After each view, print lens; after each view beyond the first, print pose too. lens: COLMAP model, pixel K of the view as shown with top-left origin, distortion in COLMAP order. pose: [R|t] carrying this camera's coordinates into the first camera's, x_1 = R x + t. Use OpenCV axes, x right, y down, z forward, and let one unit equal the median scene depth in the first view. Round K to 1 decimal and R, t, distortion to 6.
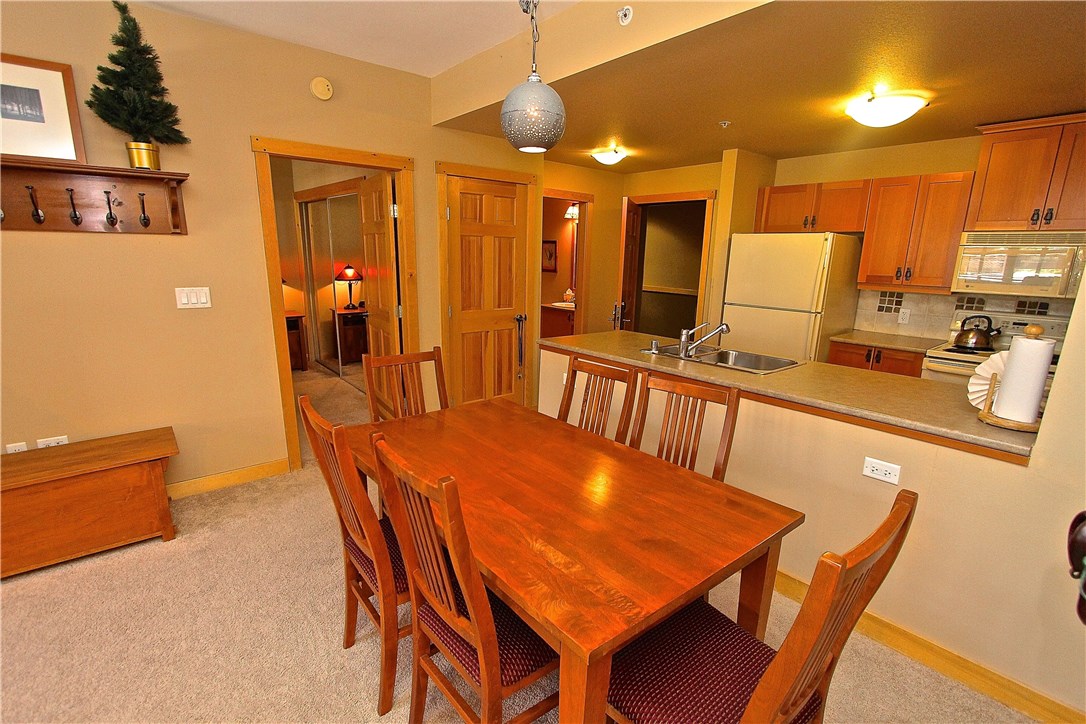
lens RADIAL K [[506.1, 0, 536.9], [0, 506.1, 363.2], [0, 0, 1]] dist [-0.005591, -0.000559]
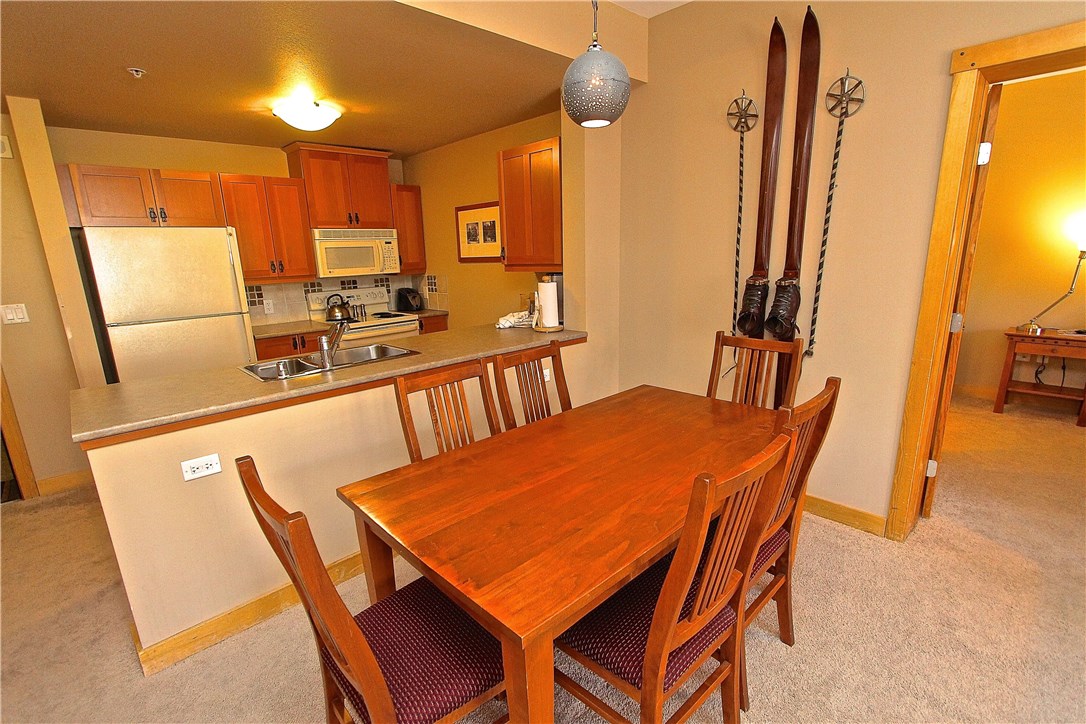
lens RADIAL K [[506.1, 0, 543.5], [0, 506.1, 372.4], [0, 0, 1]] dist [-0.005591, -0.000559]
pose [[-0.057527, -0.253411, 0.965647, -0.463042], [0.248842, 0.933081, 0.259689, -0.114490], [-0.966834, 0.255232, 0.009382, 0.539914]]
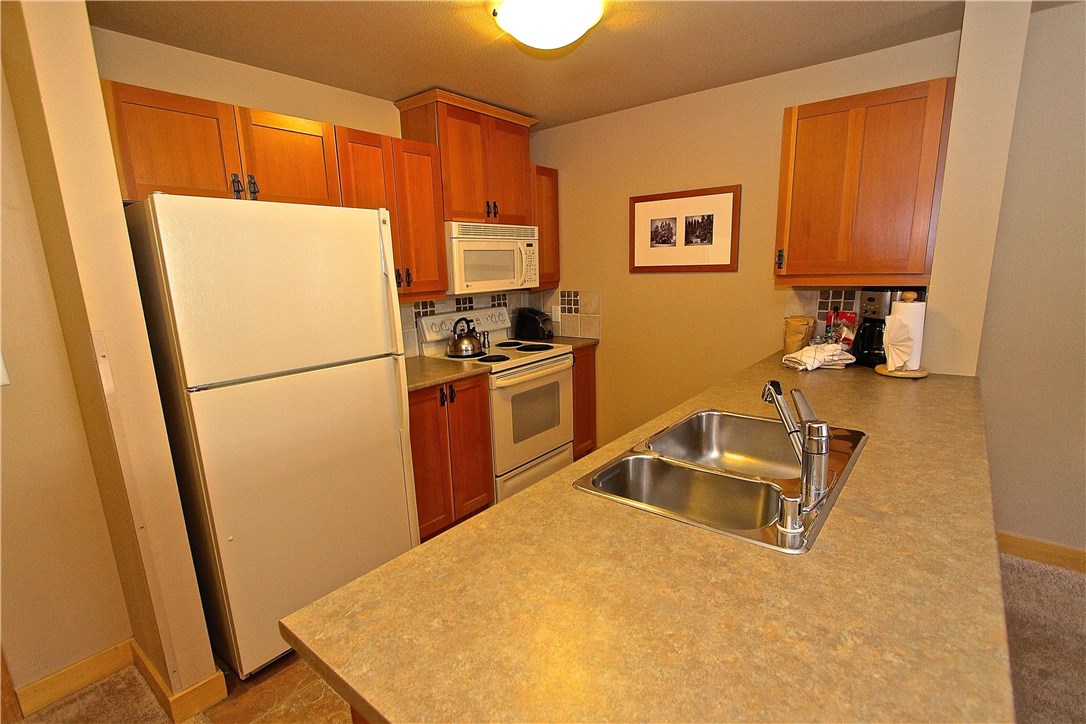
lens RADIAL K [[506.1, 0, 545.1], [0, 506.1, 367.9], [0, 0, 1]] dist [-0.005591, -0.000559]
pose [[-0.191945, -0.213861, 0.957821, -0.020350], [0.237462, 0.936848, 0.256765, -0.212824], [-0.952244, 0.276731, -0.129040, 1.031157]]
